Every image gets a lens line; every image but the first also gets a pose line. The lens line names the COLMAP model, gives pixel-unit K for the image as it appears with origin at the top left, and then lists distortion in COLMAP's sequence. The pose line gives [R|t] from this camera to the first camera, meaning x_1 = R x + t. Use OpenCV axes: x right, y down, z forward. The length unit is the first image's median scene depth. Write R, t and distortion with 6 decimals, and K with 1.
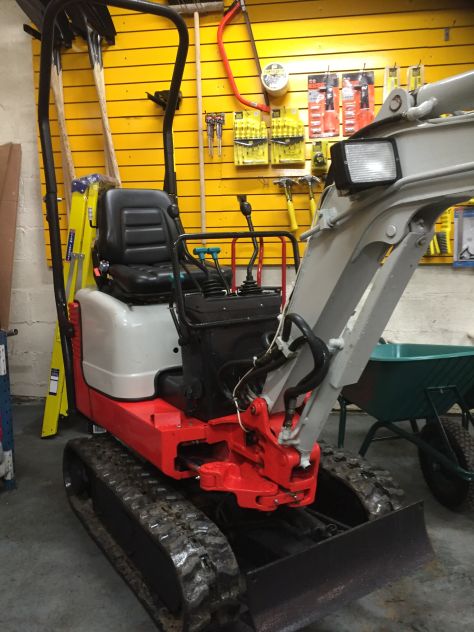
lens RADIAL K [[524.5, 0, 240.0], [0, 524.5, 314.9], [0, 0, 1]] dist [0.067474, -0.102283]
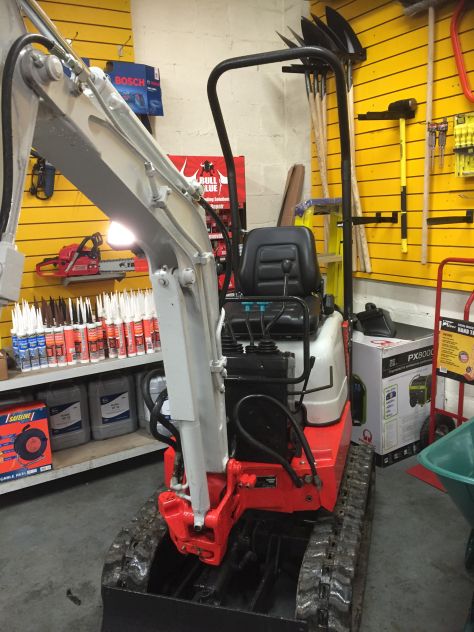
lens RADIAL K [[524.5, 0, 240.0], [0, 524.5, 314.9], [0, 0, 1]] dist [0.067474, -0.102283]
pose [[0.634051, 0.141329, -0.760267, 0.461008], [-0.073626, 0.989724, 0.122581, -0.143499], [0.769778, -0.021747, 0.637941, 0.173463]]
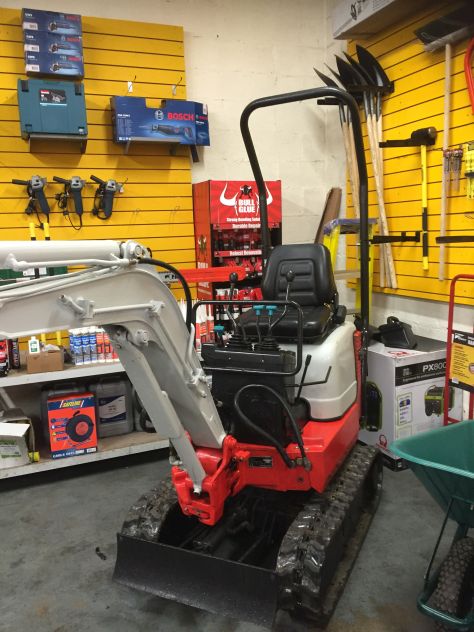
lens RADIAL K [[524.5, 0, 240.0], [0, 524.5, 314.9], [0, 0, 1]] dist [0.067474, -0.102283]
pose [[0.522282, 0.127311, -0.843216, 0.594035], [-0.090796, 0.991475, 0.093457, -0.136190], [0.847925, 0.027750, 0.529389, 0.179739]]
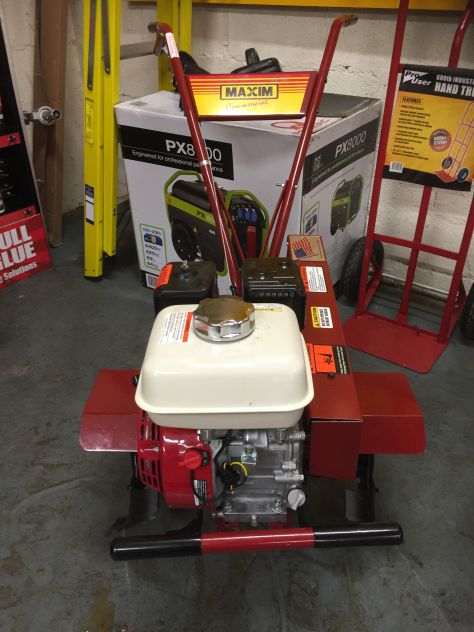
lens RADIAL K [[527.5, 0, 241.9], [0, 527.5, 315.3], [0, 0, 1]] dist [0.075824, -0.107552]
pose [[0.887162, 0.255106, -0.384532, 0.108065], [-0.065465, 0.894447, 0.442356, -0.055948], [0.456791, -0.367268, 0.810220, 0.473097]]
